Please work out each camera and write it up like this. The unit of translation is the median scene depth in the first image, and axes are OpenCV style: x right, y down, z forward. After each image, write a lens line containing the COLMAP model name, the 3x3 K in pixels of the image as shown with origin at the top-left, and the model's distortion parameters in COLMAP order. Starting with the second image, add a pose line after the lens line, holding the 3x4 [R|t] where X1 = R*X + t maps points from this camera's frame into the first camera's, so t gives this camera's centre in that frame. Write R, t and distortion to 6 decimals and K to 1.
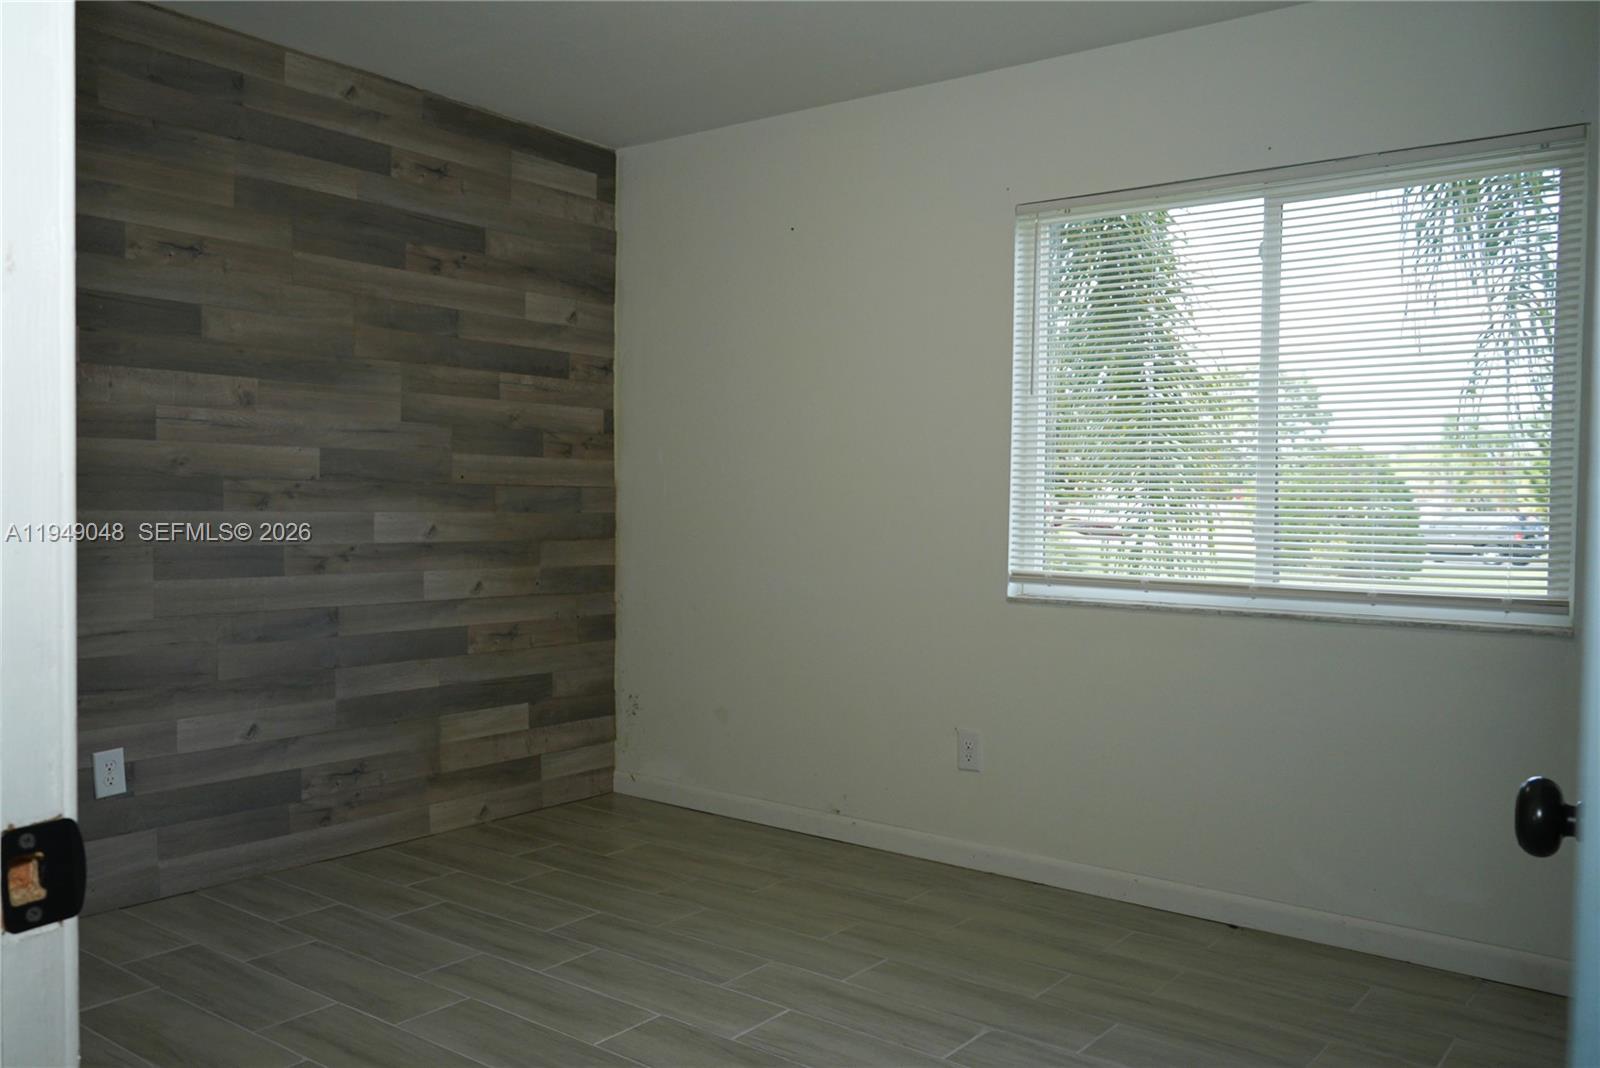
lens RADIAL K [[1288.1, 0, 800.3], [0, 1288.1, 538.1], [0, 0, 1]] dist [0.010984, 0.004403]
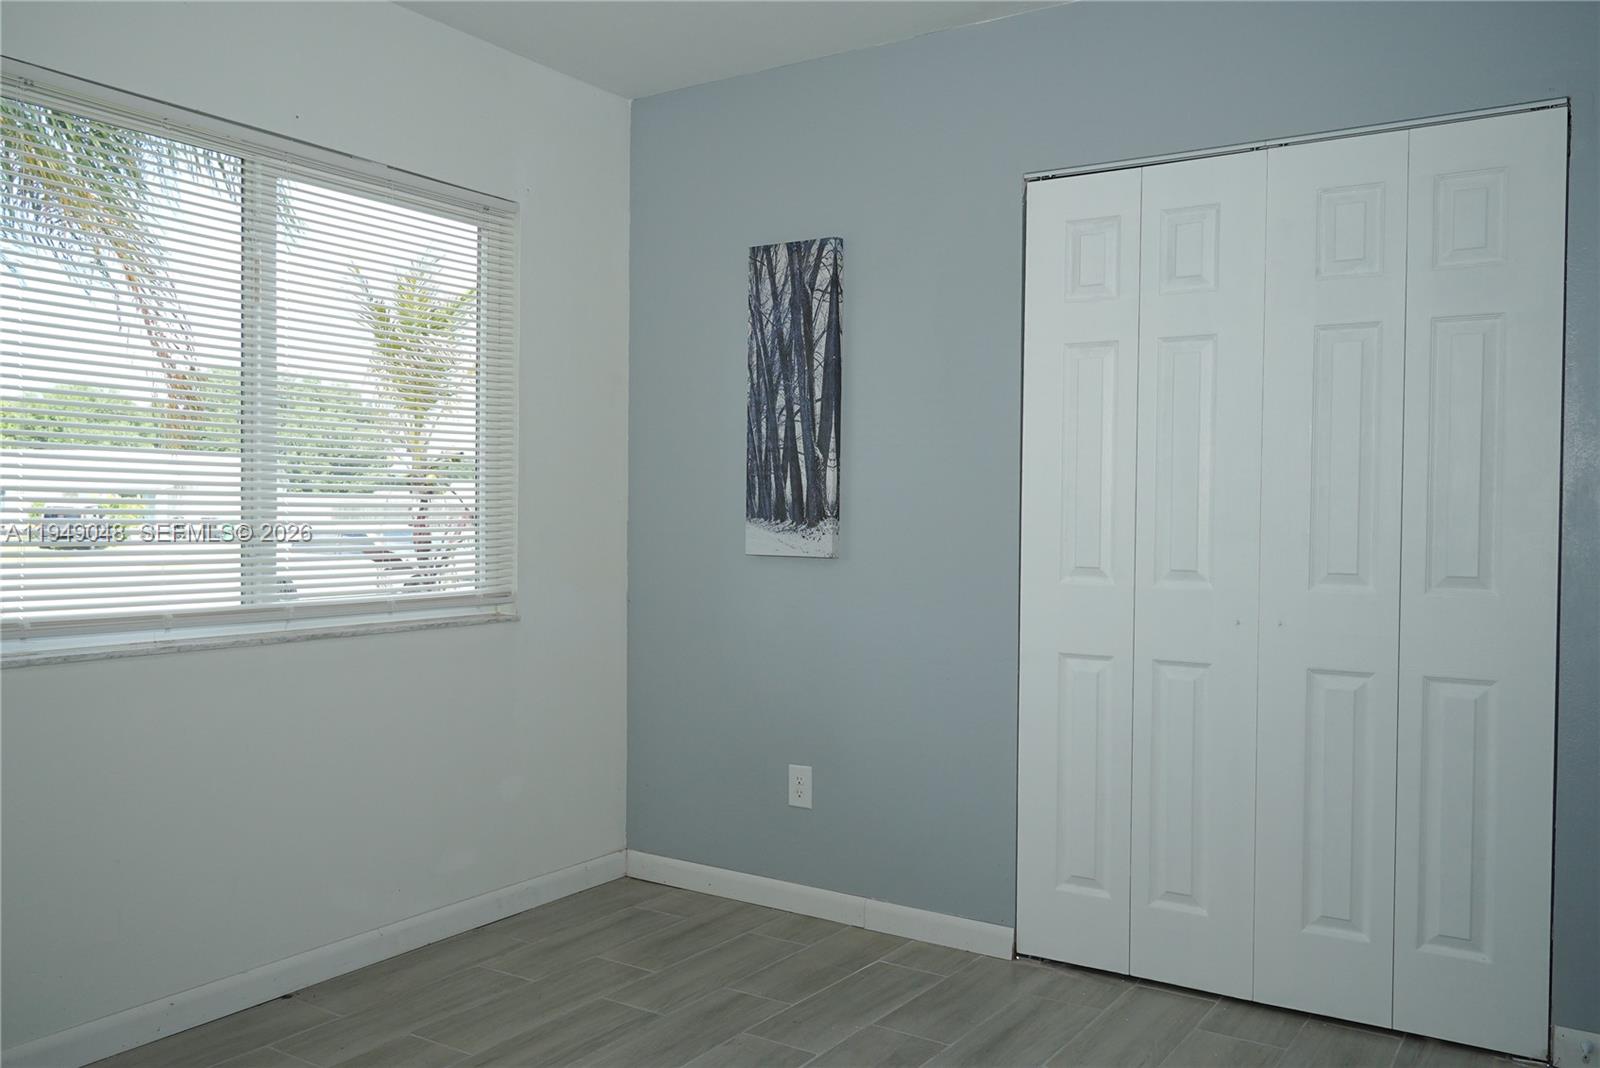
lens RADIAL K [[1288.1, 0, 798.3], [0, 1288.1, 528.4], [0, 0, 1]] dist [0.010984, 0.004403]
pose [[-0.071459, -0.023986, 0.997155, -0.618324], [0.019970, 0.999476, 0.025473, -0.035505], [-0.997244, 0.021734, -0.070942, 0.788832]]
